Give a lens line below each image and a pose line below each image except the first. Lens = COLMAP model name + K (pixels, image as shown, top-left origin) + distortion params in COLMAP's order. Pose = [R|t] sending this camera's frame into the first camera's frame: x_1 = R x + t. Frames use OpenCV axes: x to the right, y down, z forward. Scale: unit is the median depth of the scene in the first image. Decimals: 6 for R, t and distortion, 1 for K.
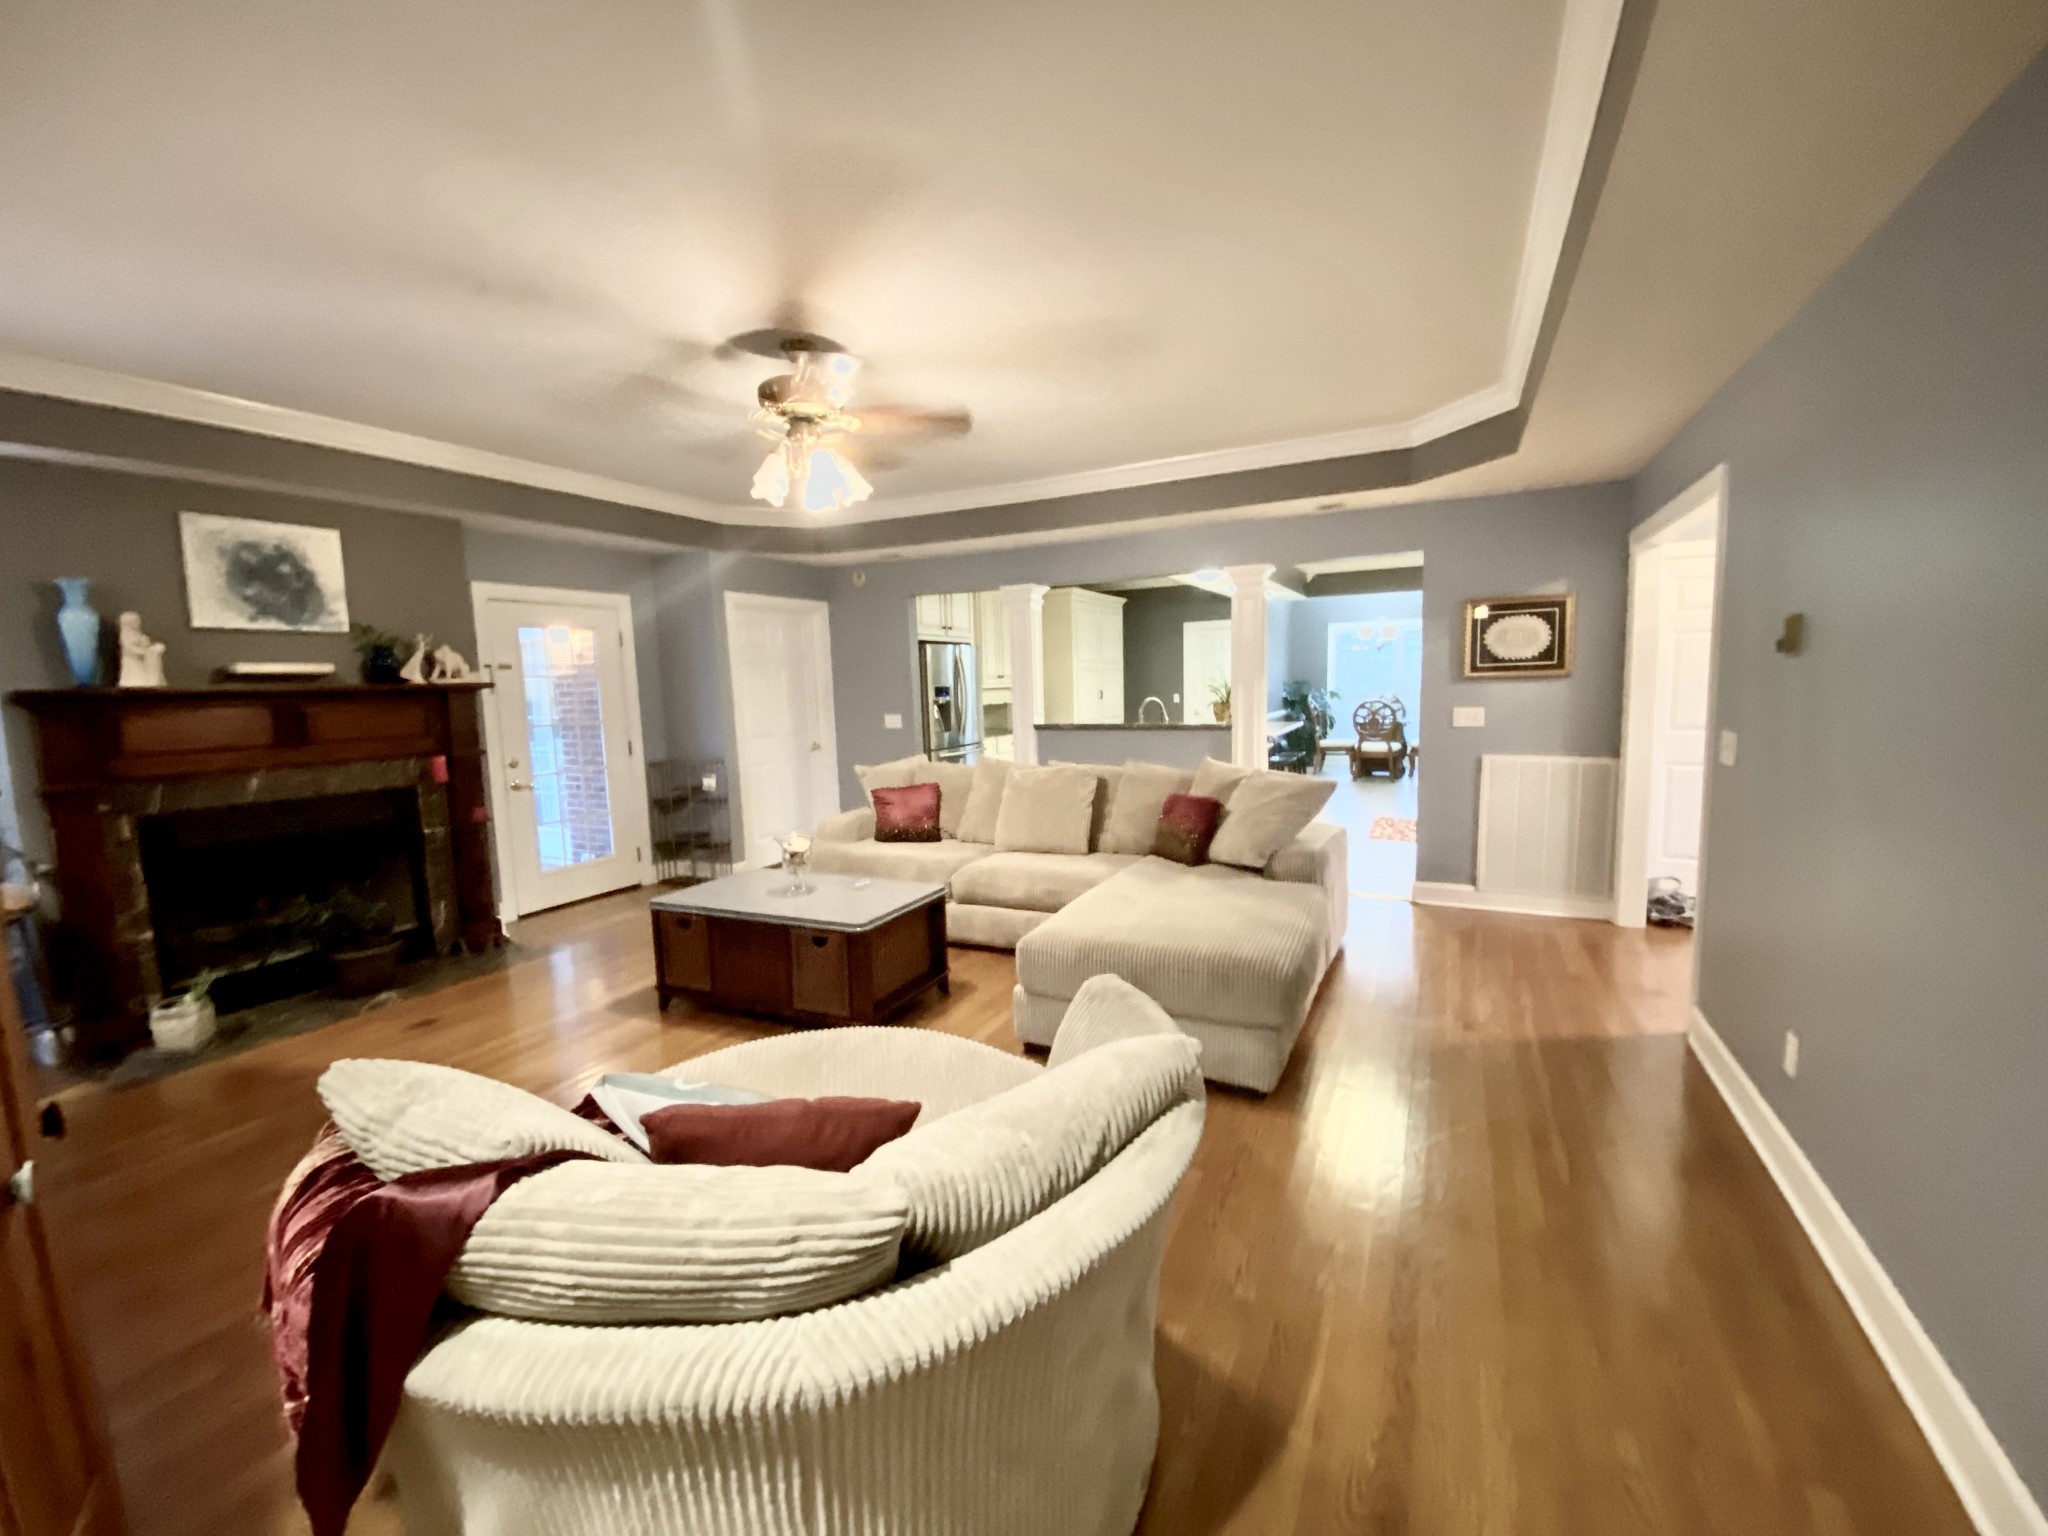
lens RADIAL K [[818.5, 0, 1024.0], [0, 818.5, 768.0], [0, 0, 1]] dist [0.000317, -0.000046]
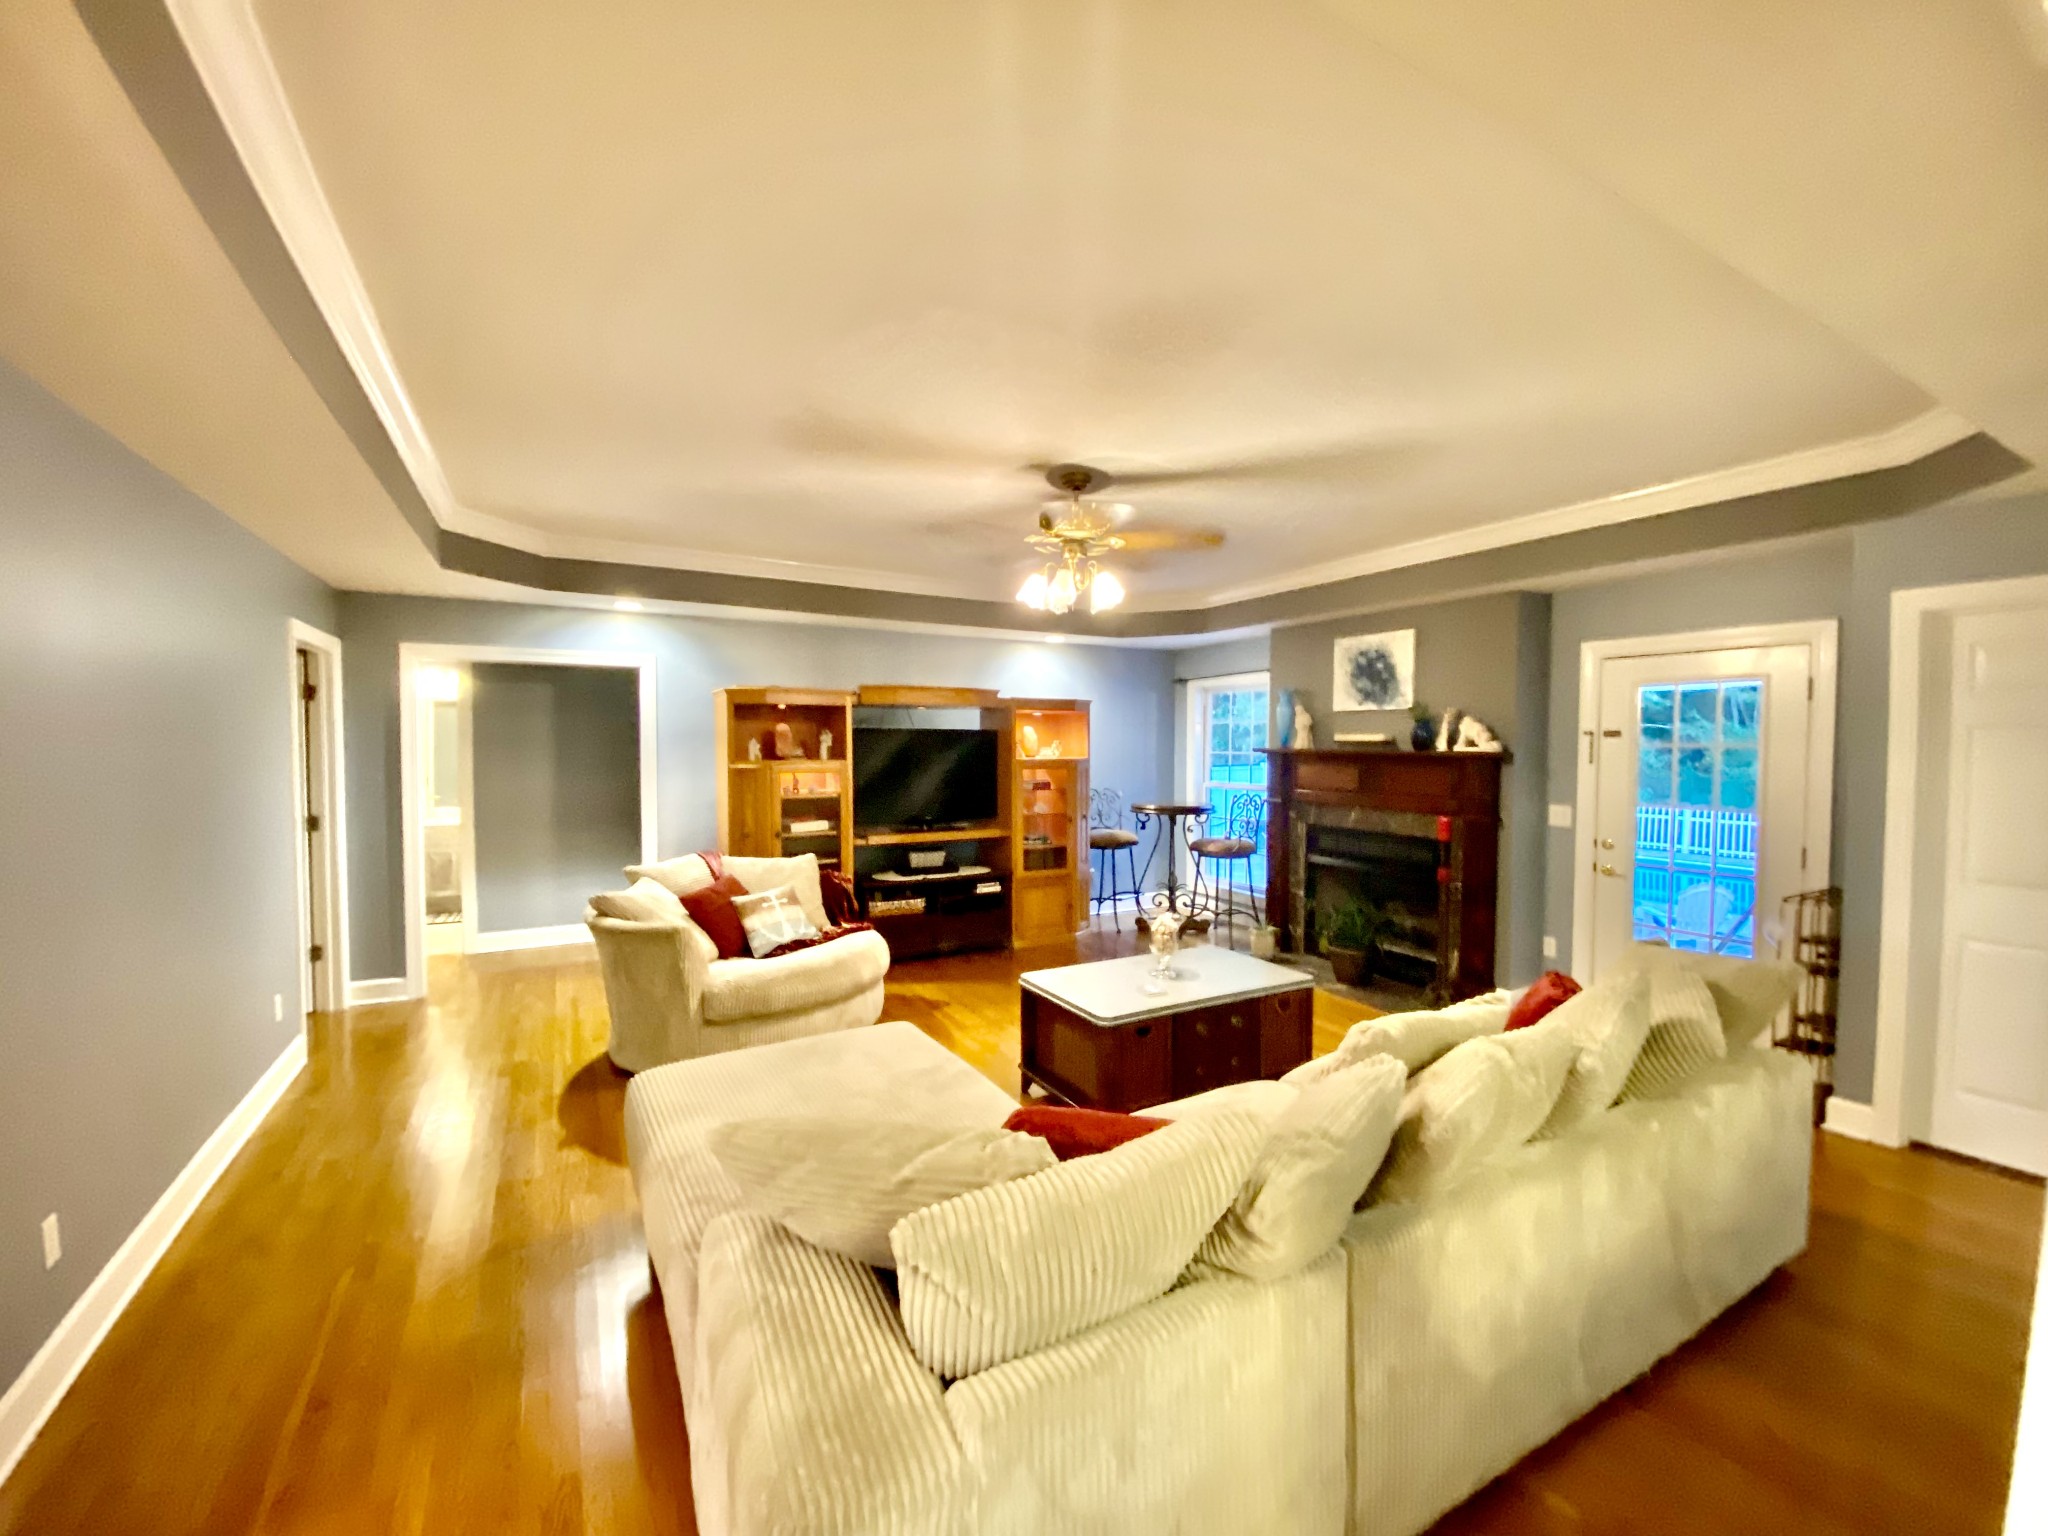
lens RADIAL K [[818.5, 0, 1024.0], [0, 818.5, 768.0], [0, 0, 1]] dist [0.000317, -0.000046]
pose [[-0.558727, 0.052424, -0.827693, 0.571542], [-0.087544, 0.988696, 0.121718, -0.186121], [0.824718, 0.140467, -0.547822, 1.271777]]
